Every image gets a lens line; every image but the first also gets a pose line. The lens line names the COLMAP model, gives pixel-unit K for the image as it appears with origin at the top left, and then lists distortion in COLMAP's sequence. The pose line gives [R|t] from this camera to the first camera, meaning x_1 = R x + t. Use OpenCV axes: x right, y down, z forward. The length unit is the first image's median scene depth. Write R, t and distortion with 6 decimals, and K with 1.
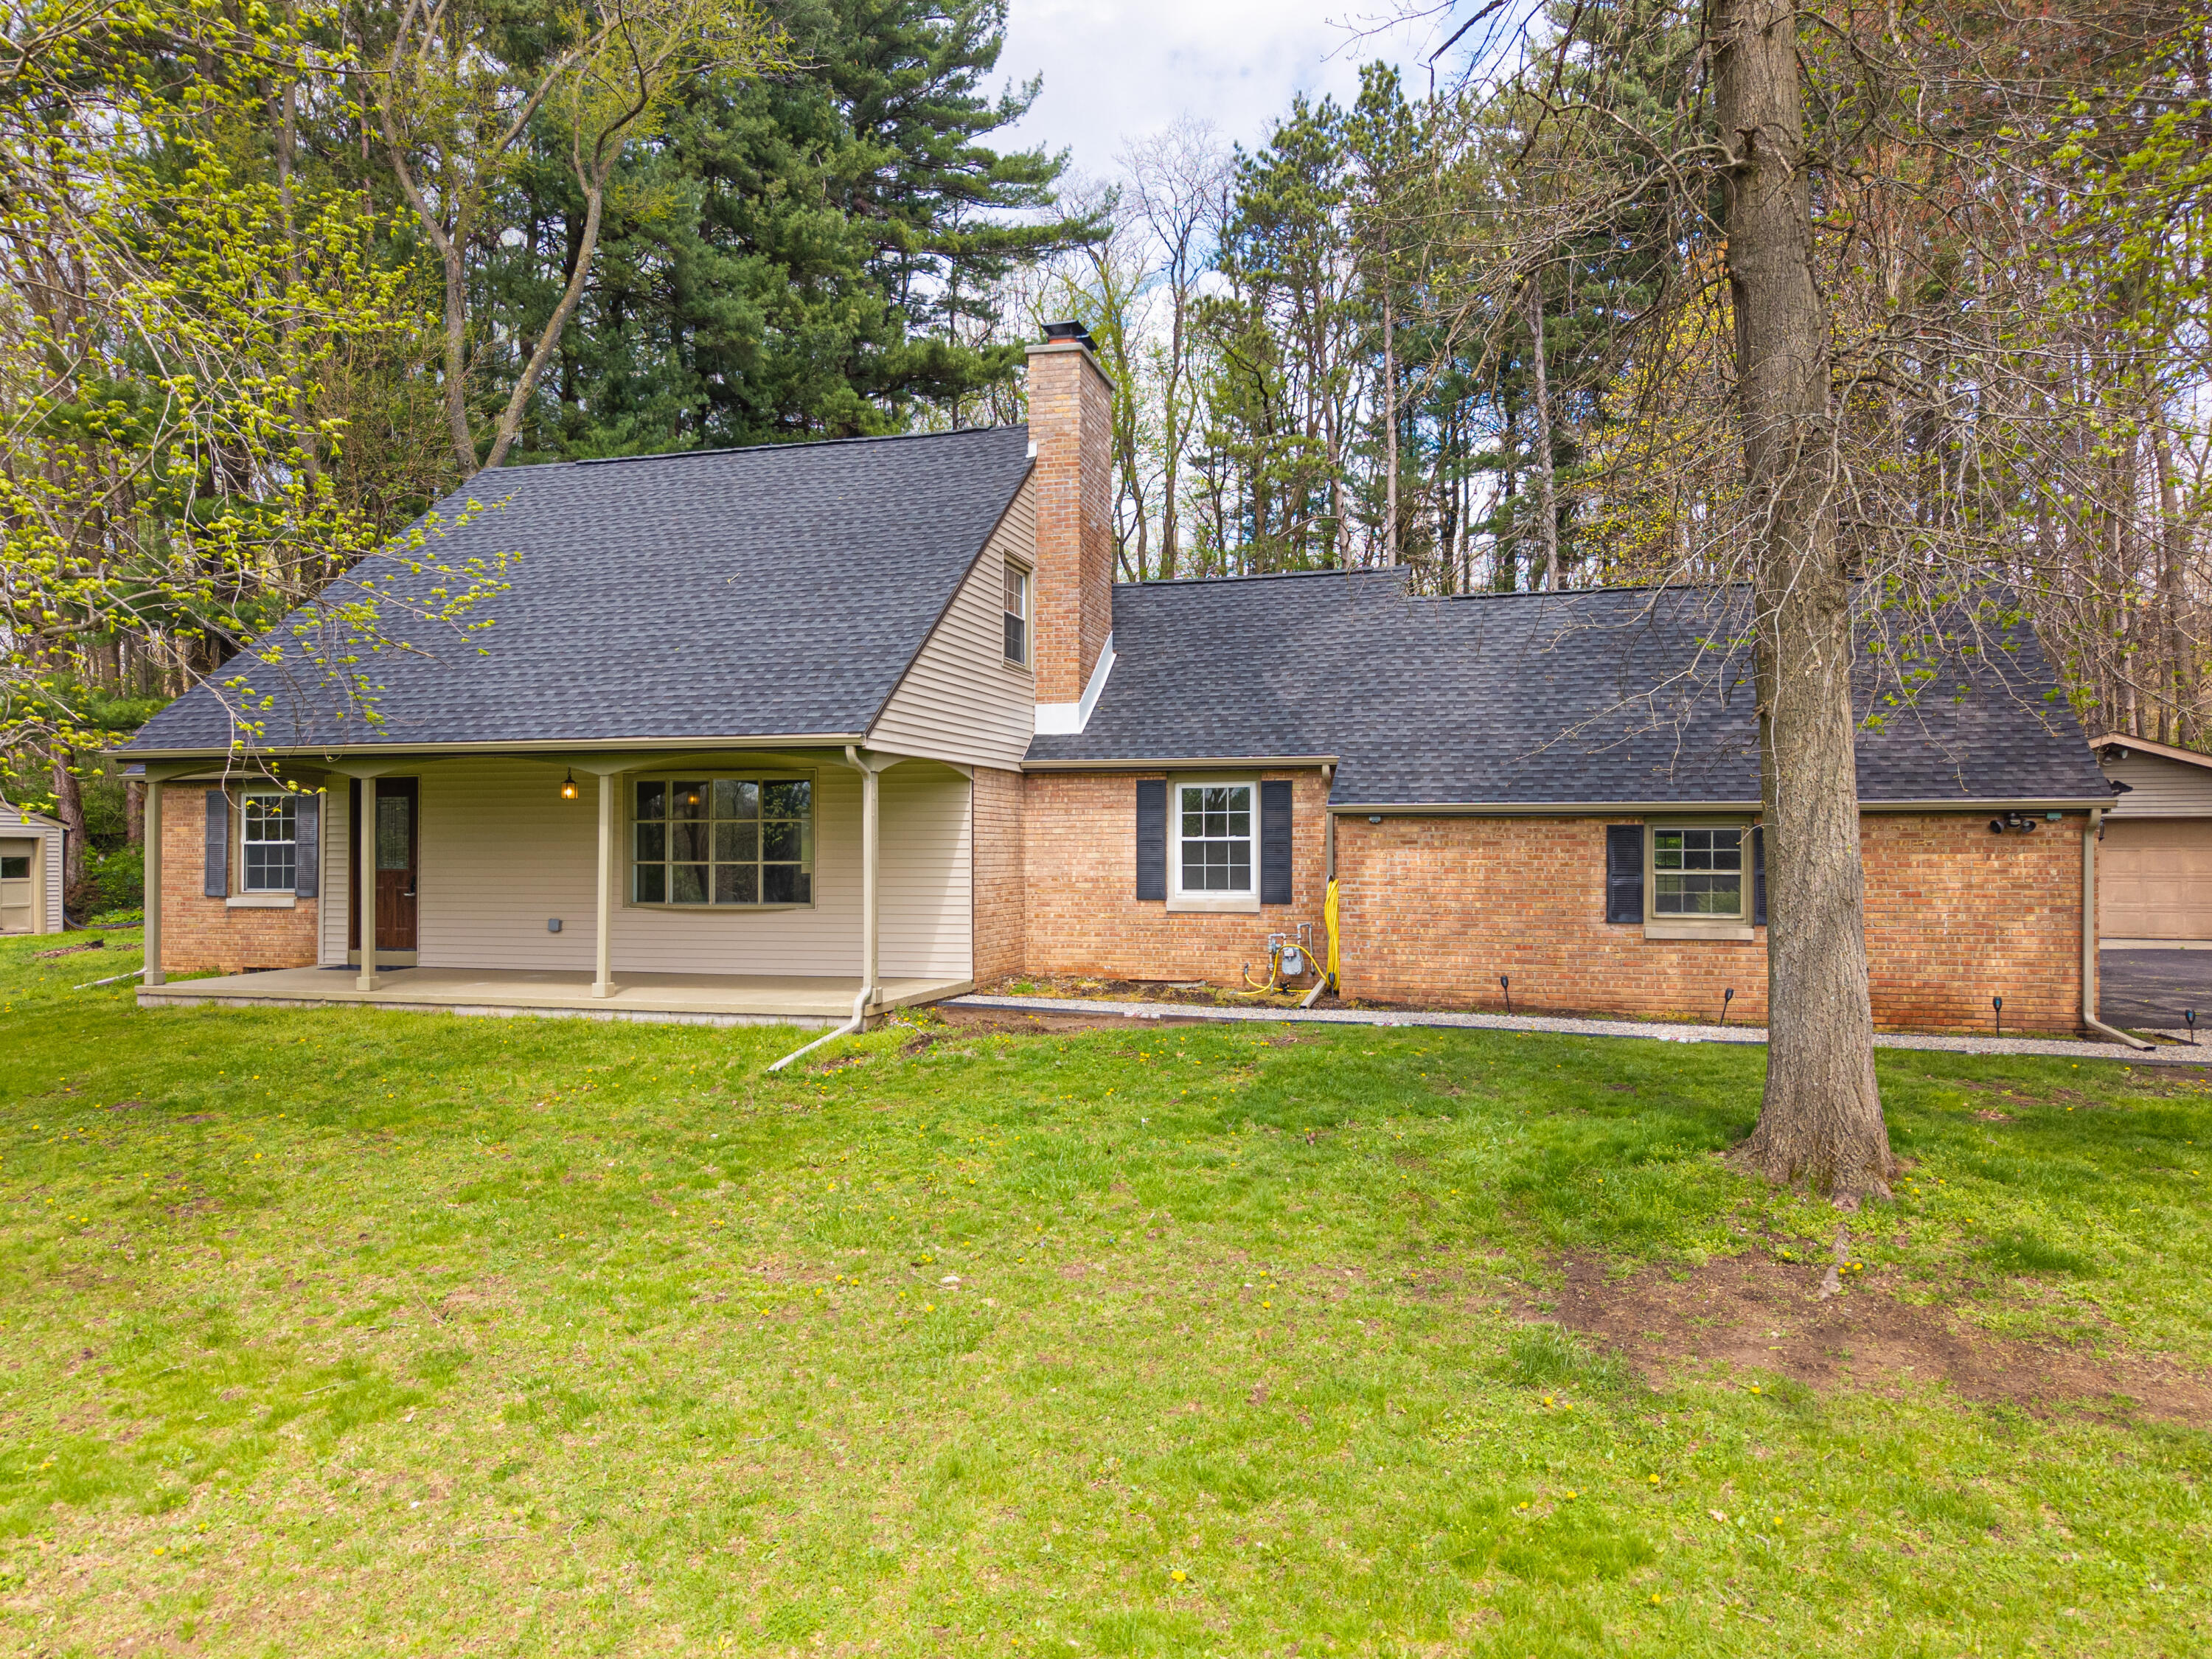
lens RADIAL K [[1536.5, 0, 1113.9], [0, 1536.5, 858.9], [0, 0, 1]] dist [-0.002582, -0.001735]
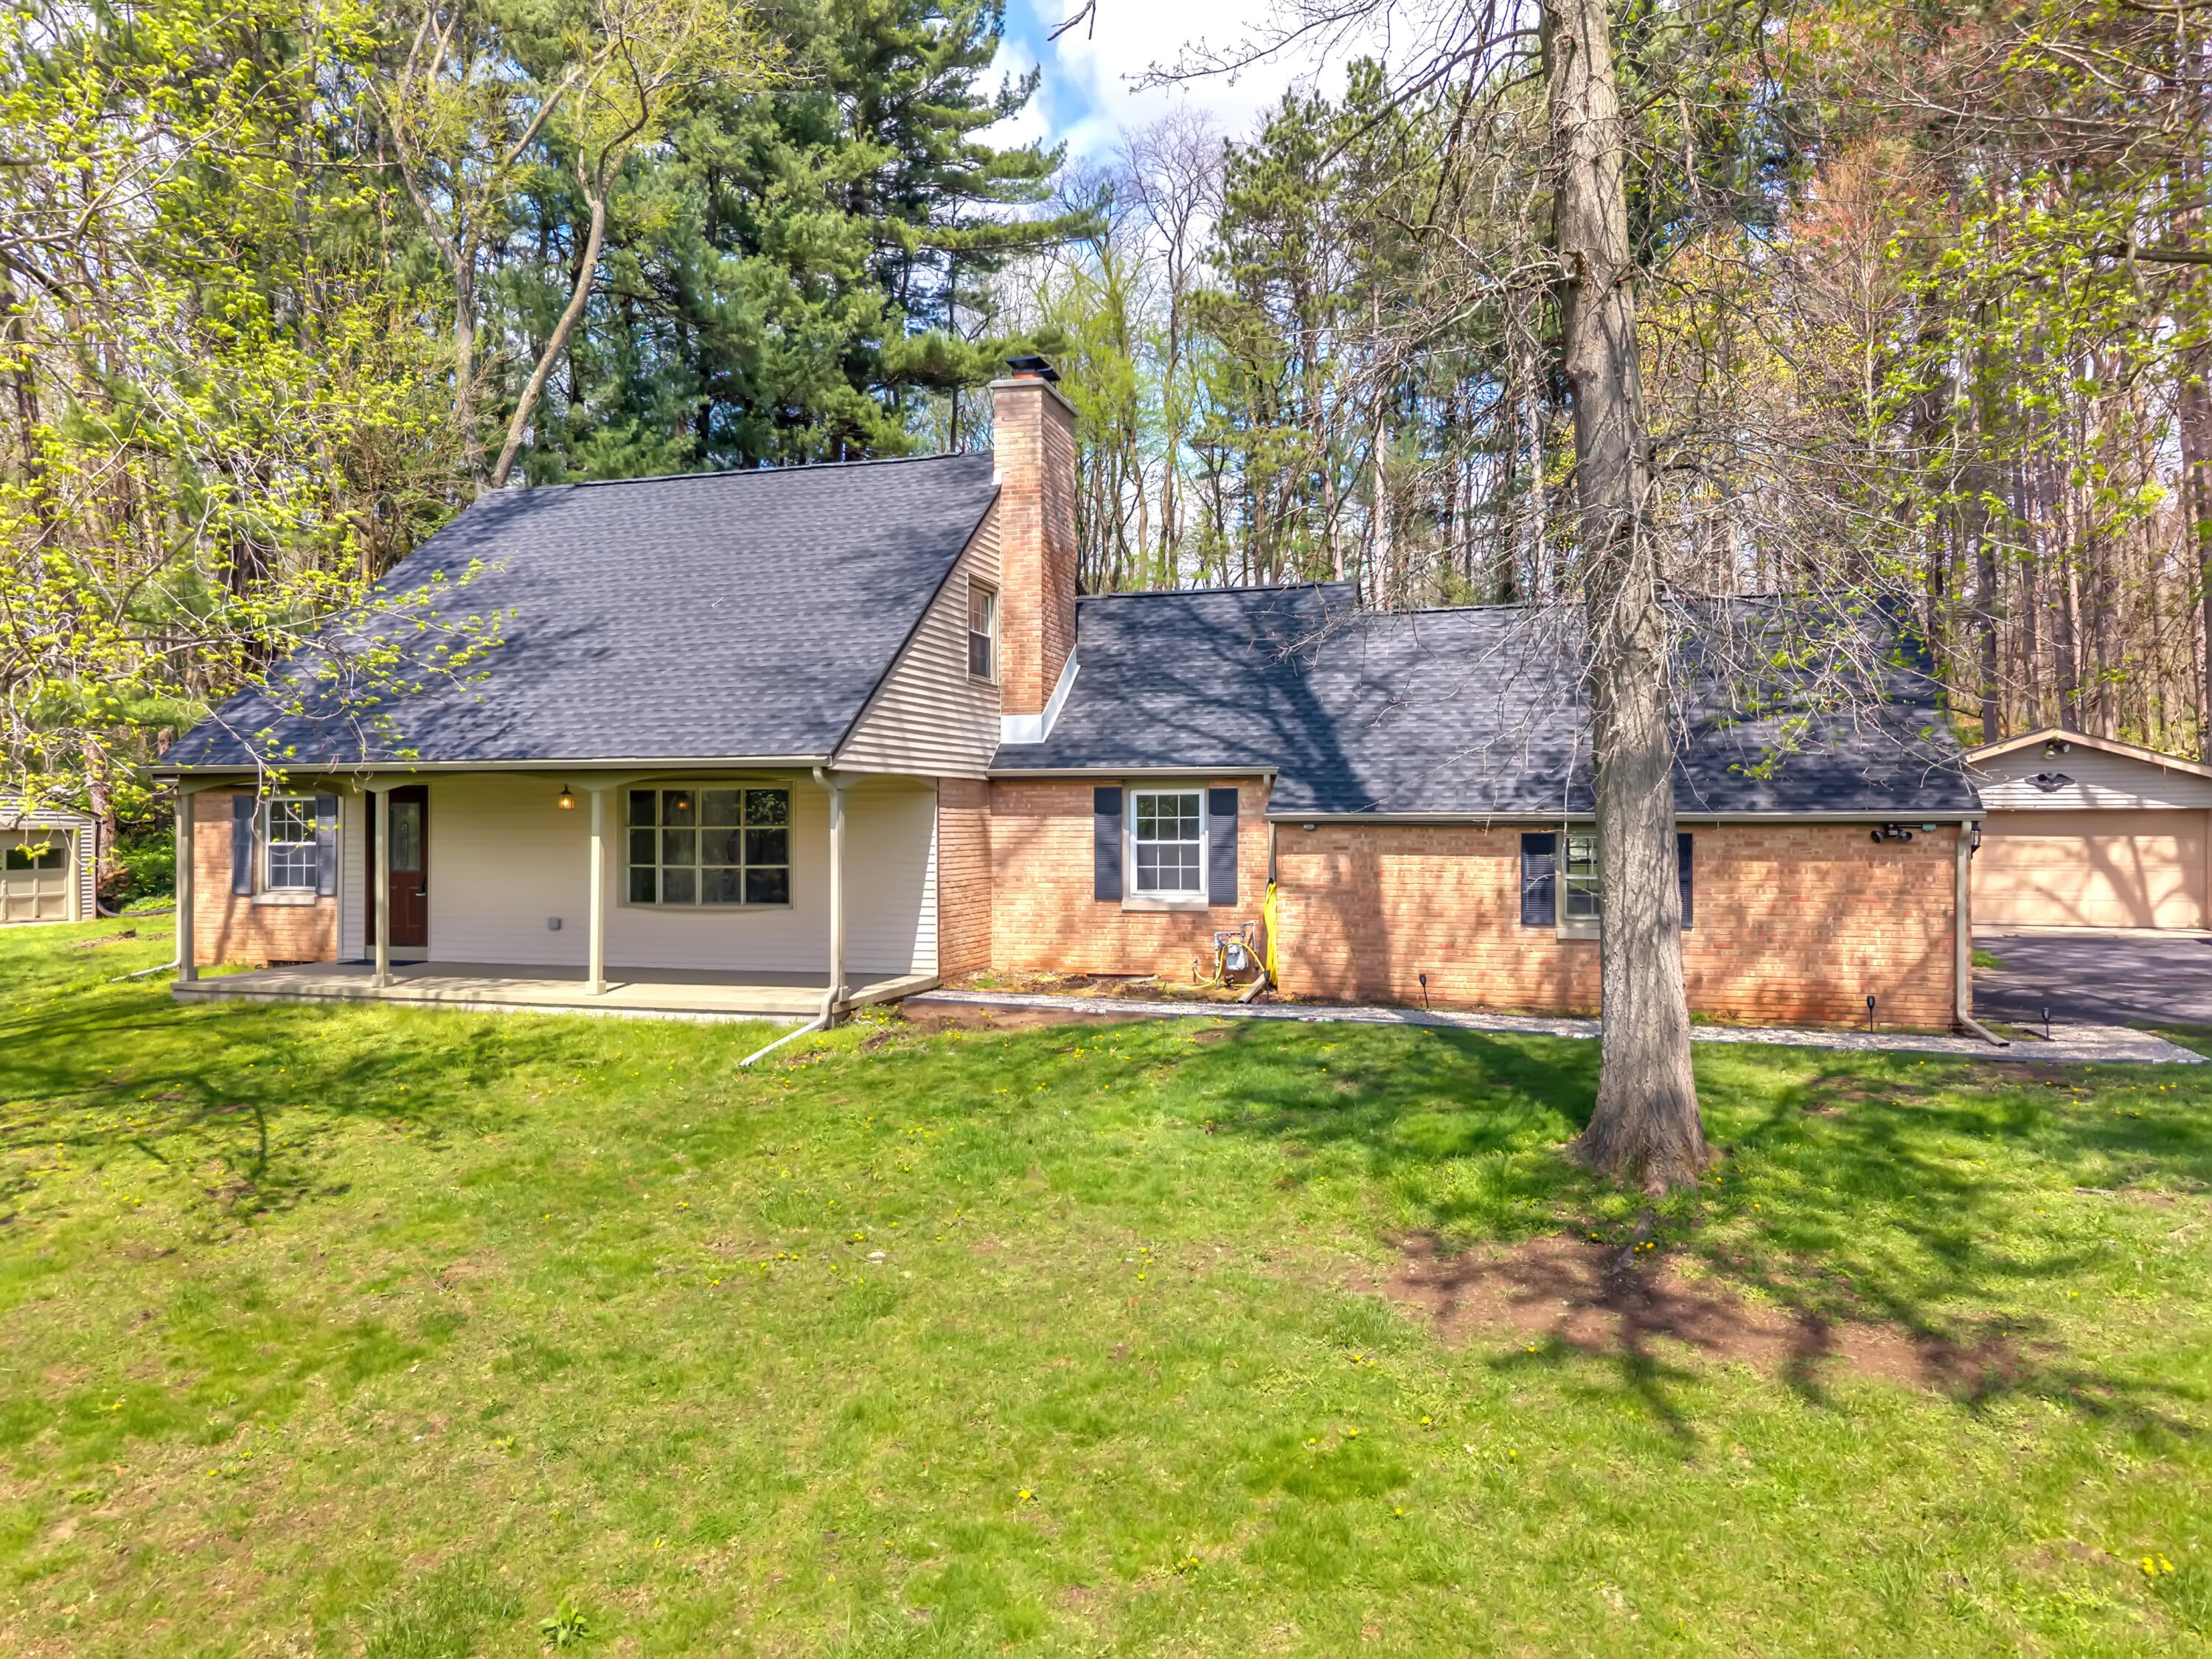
lens RADIAL K [[1549.8, 0, 1106.0], [0, 1549.8, 829.5], [0, 0, 1]] dist [-0.004009, -0.003912]
pose [[0.999857, -0.002462, -0.016751, 0.049670], [0.002474, 0.999997, 0.000752, -0.027592], [0.016749, -0.000794, 0.999859, -0.096388]]
